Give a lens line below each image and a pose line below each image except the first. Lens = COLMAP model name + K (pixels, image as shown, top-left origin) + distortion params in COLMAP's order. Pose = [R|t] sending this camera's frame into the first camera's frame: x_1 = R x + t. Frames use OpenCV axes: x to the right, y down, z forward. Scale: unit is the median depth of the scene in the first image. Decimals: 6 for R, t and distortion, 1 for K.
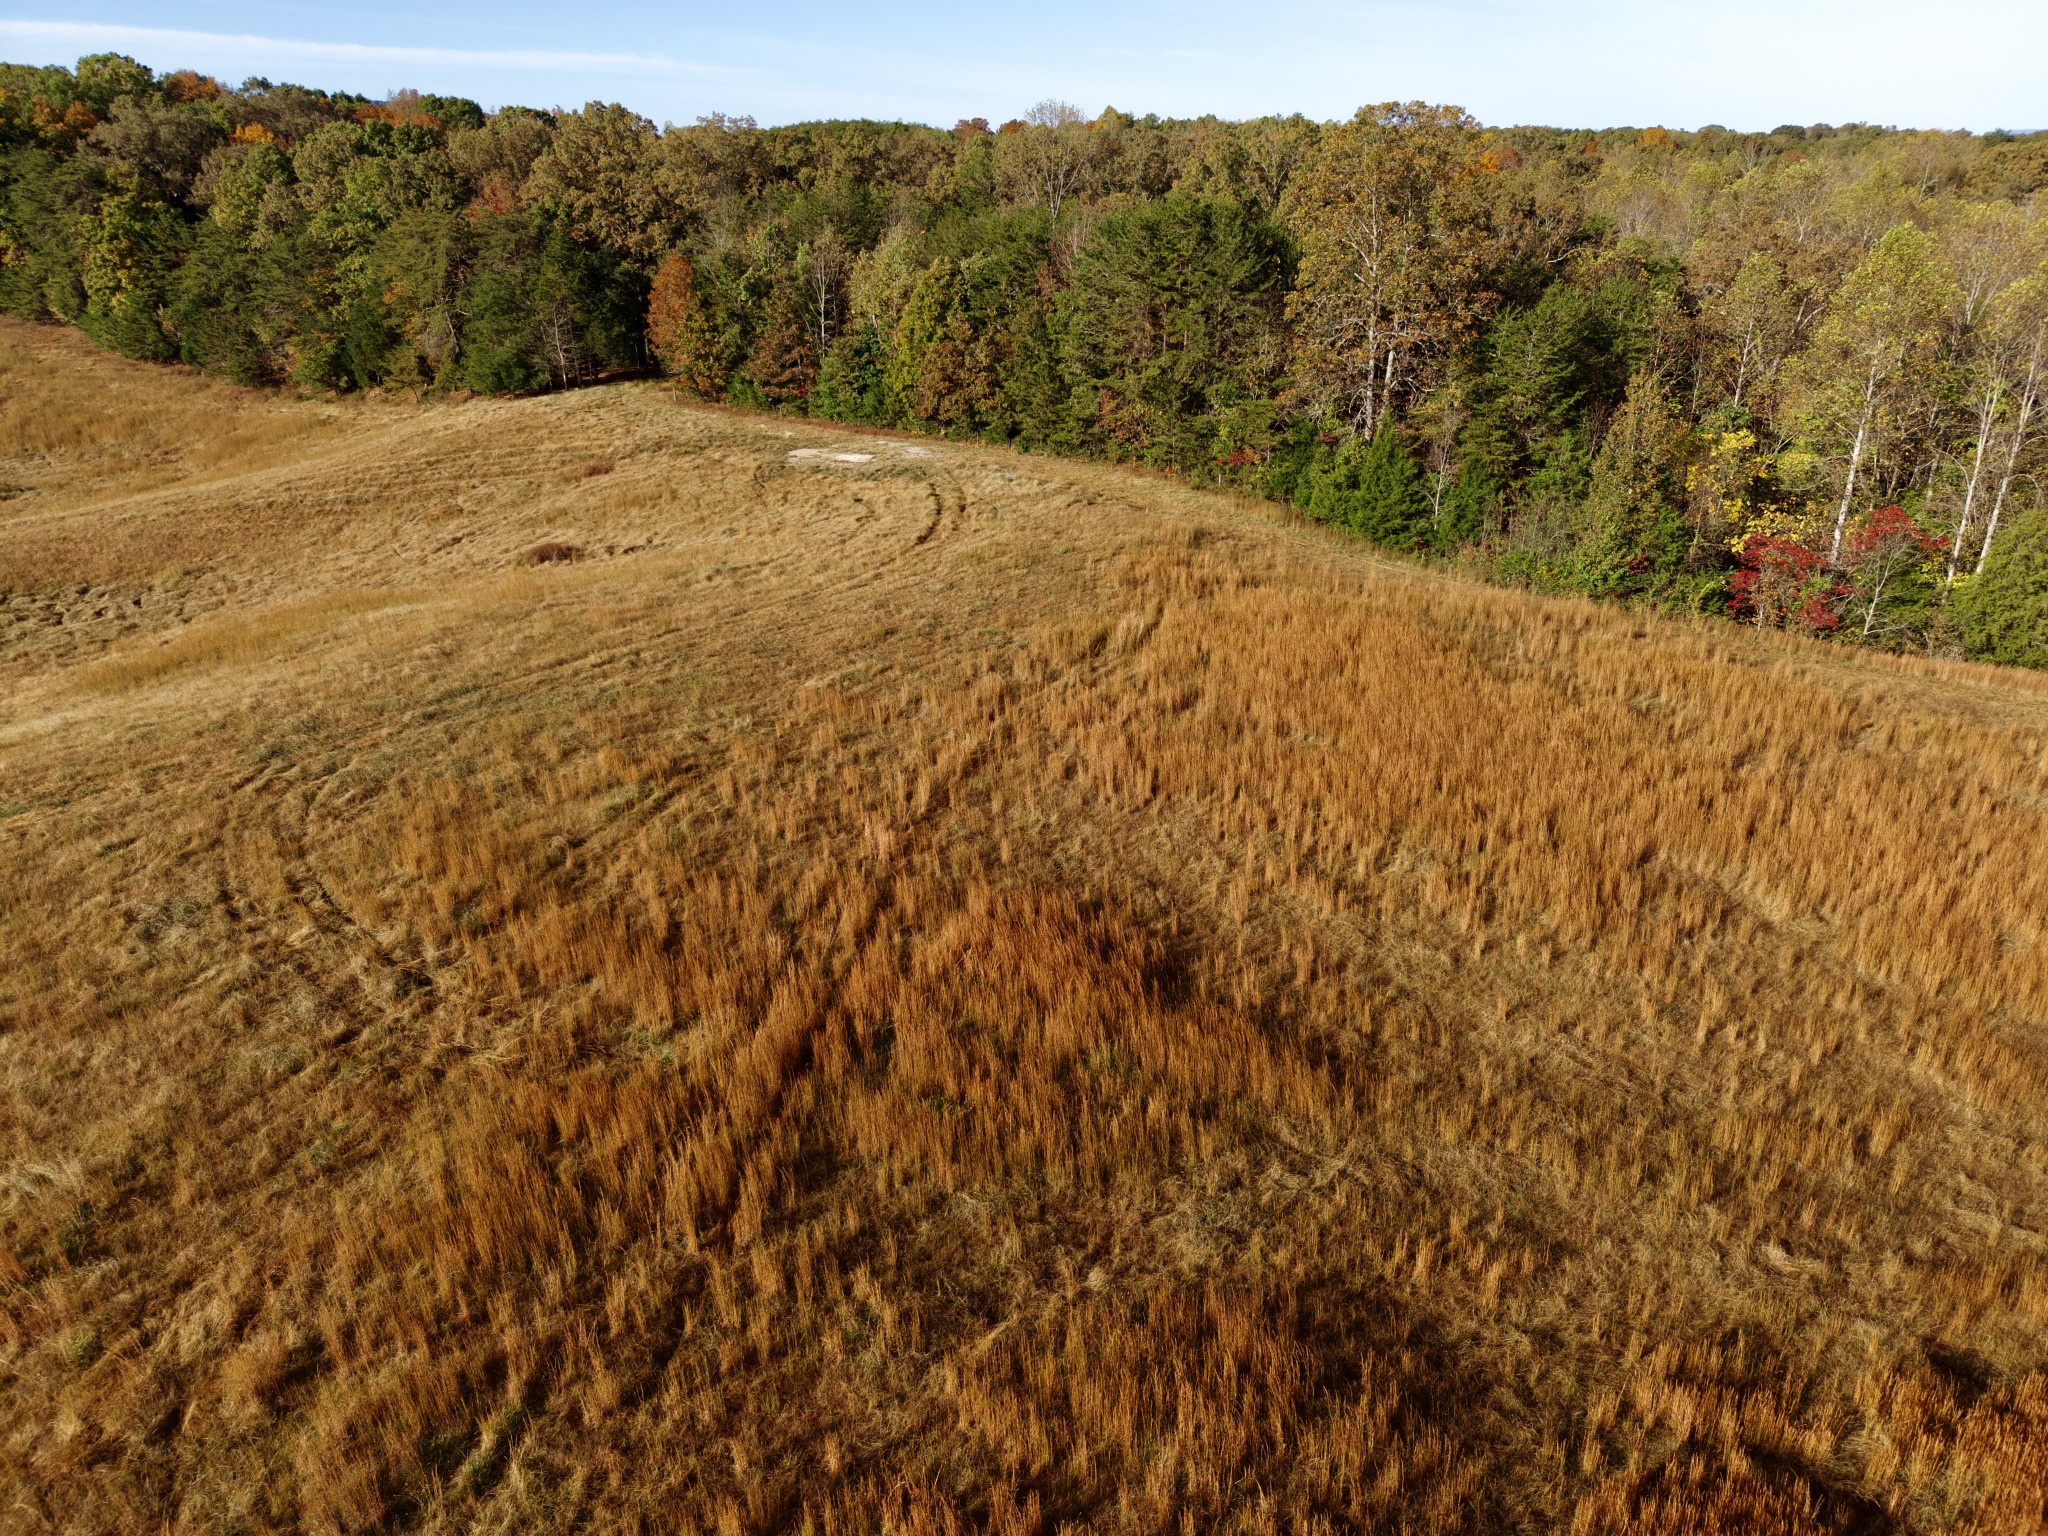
lens RADIAL K [[1364.3, 0, 1024.0], [0, 1364.3, 768.0], [0, 0, 1]] dist [0.006955, -0.006241]
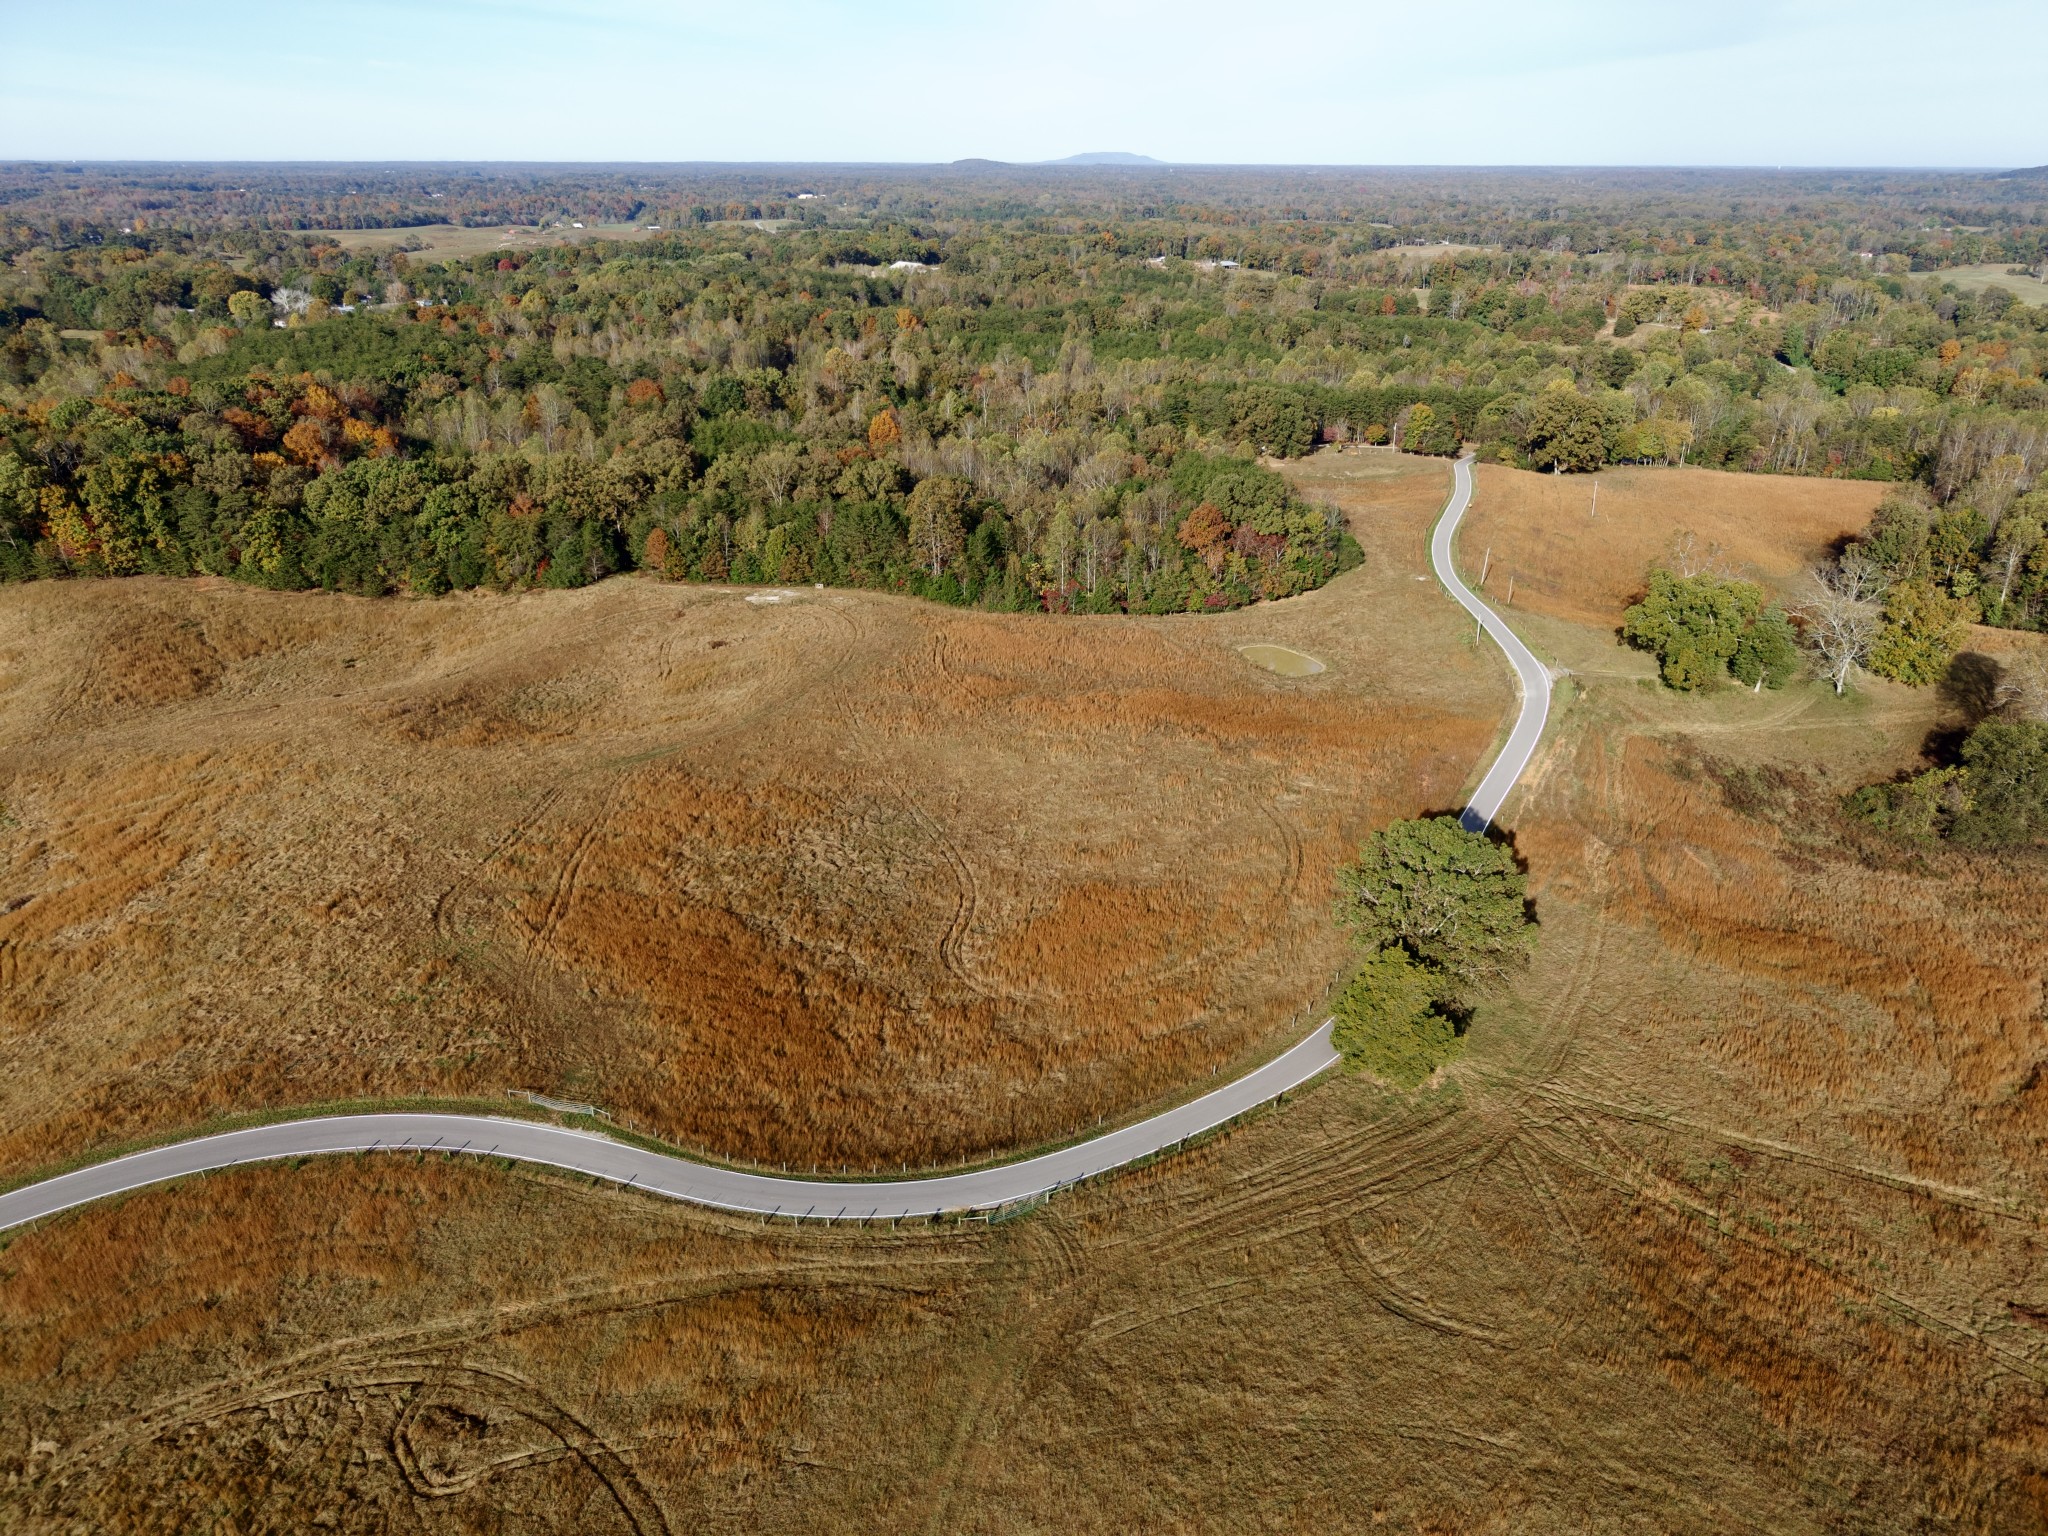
lens RADIAL K [[1371.9, 0, 1024.0], [0, 1371.9, 768.0], [0, 0, 1]] dist [-0.000194, 0.000990]
pose [[0.872235, -0.202939, 0.444996, -1.030776], [0.201529, 0.978150, 0.051068, 0.087822], [-0.445637, 0.045137, 0.894075, -1.855876]]
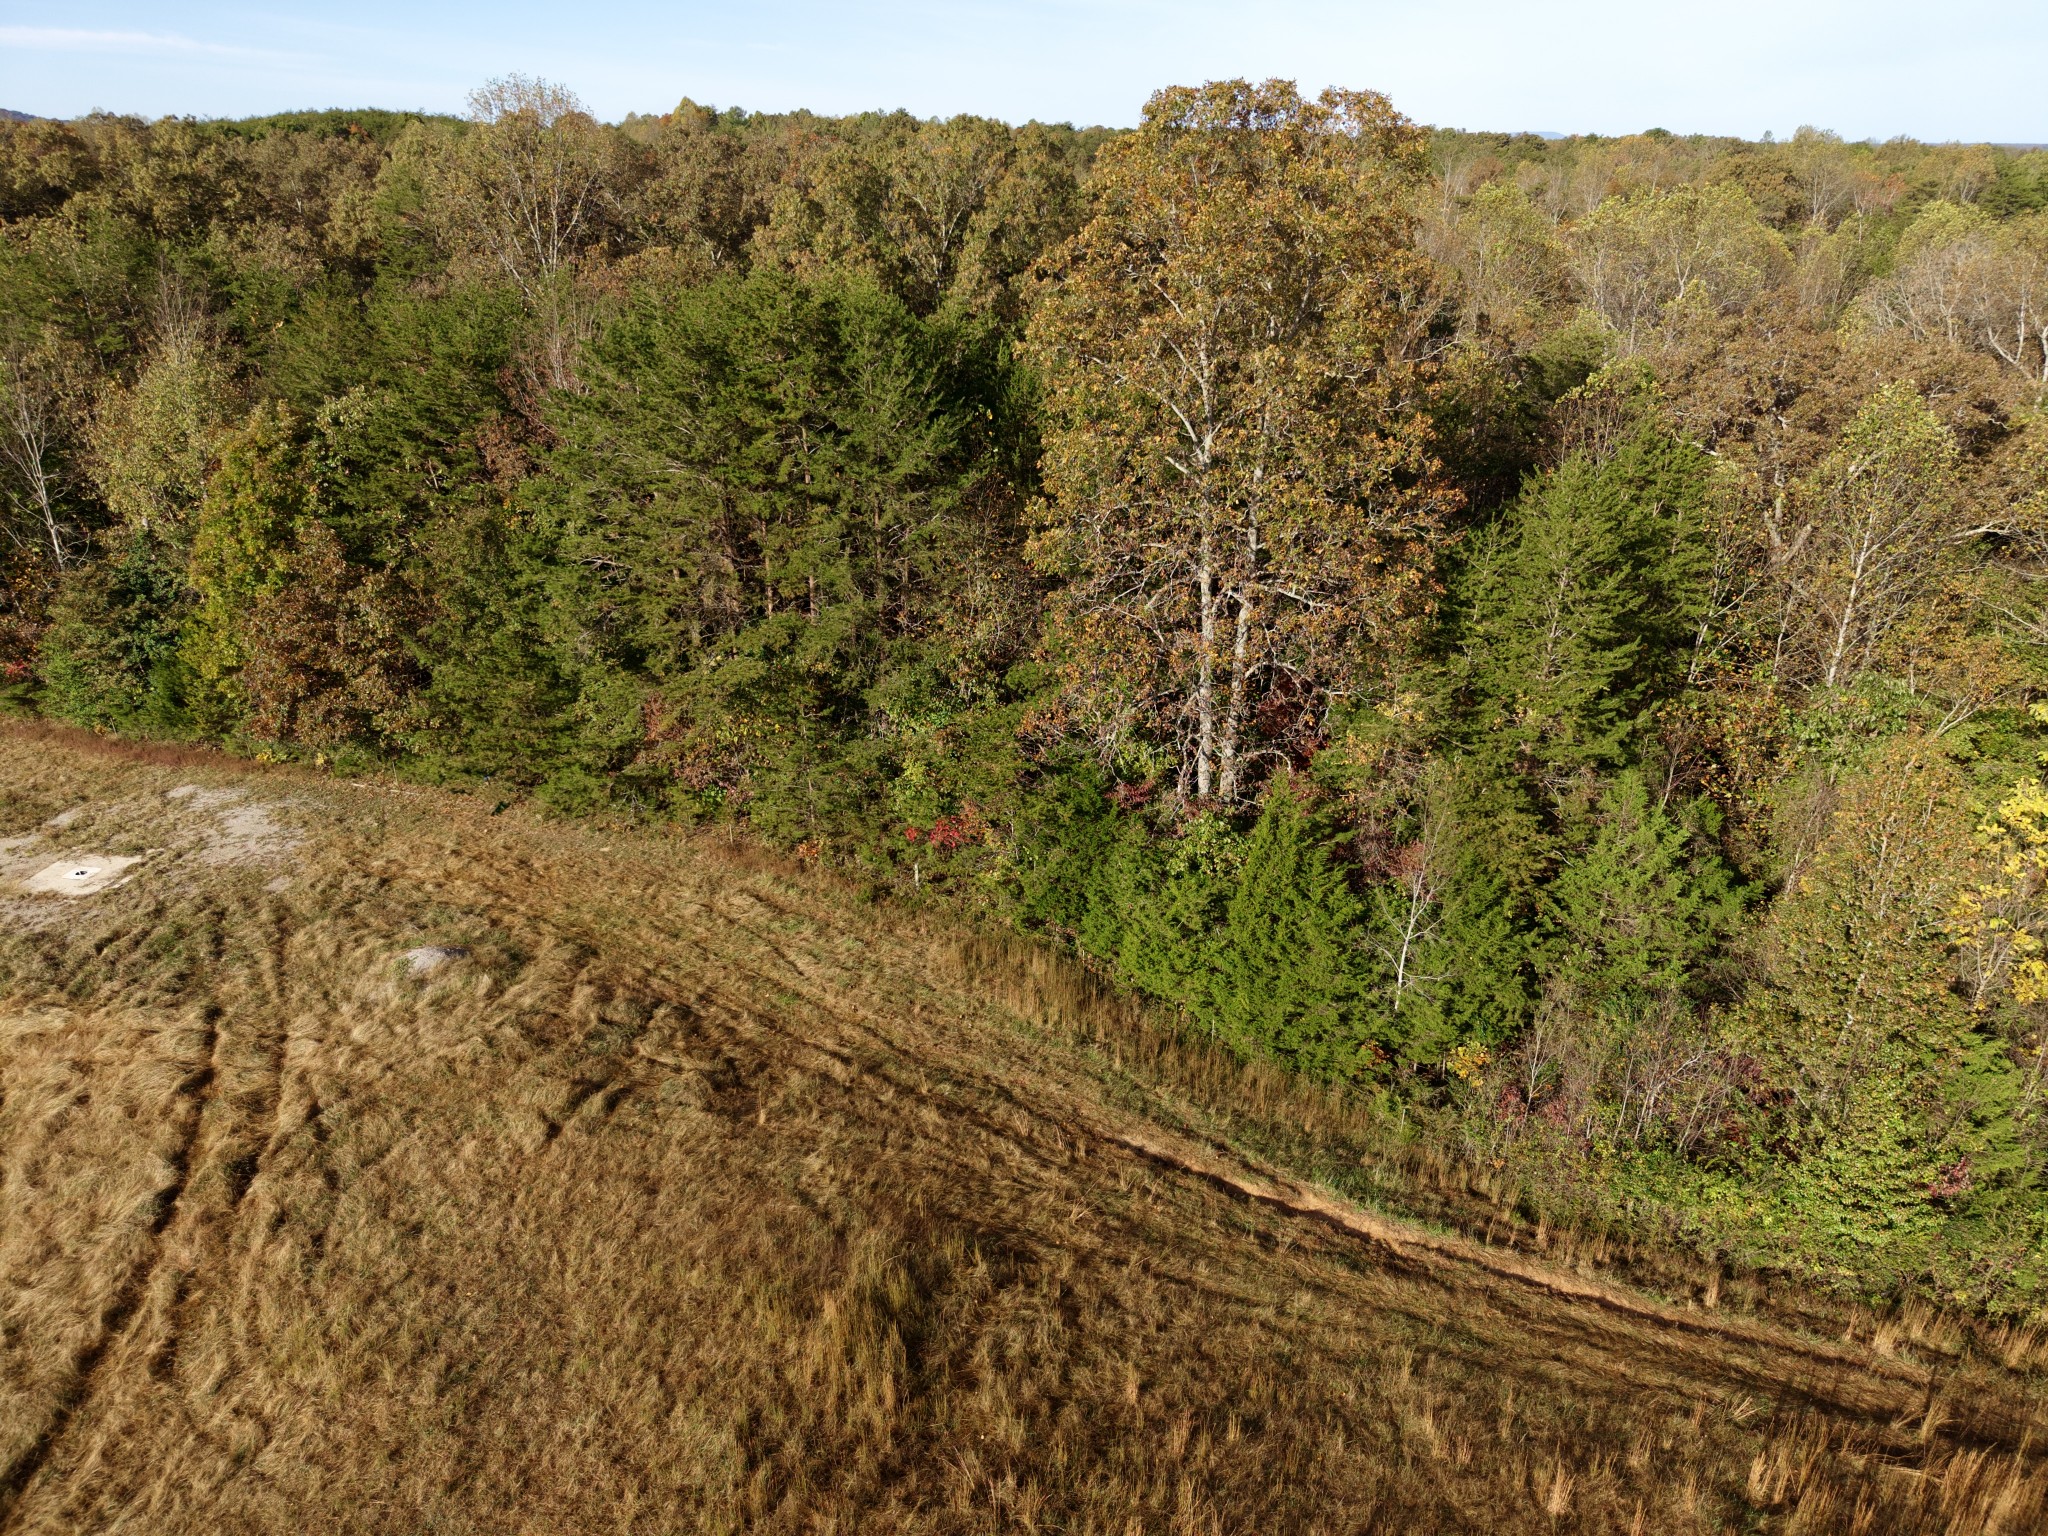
lens RADIAL K [[1364.3, 0, 1024.0], [0, 1364.3, 768.0], [0, 0, 1]] dist [0.006955, -0.006241]
pose [[0.964416, -0.103613, 0.243242, 0.063035], [0.102924, 0.994567, 0.015573, -0.232082], [-0.243534, 0.010017, 0.969841, 0.488557]]
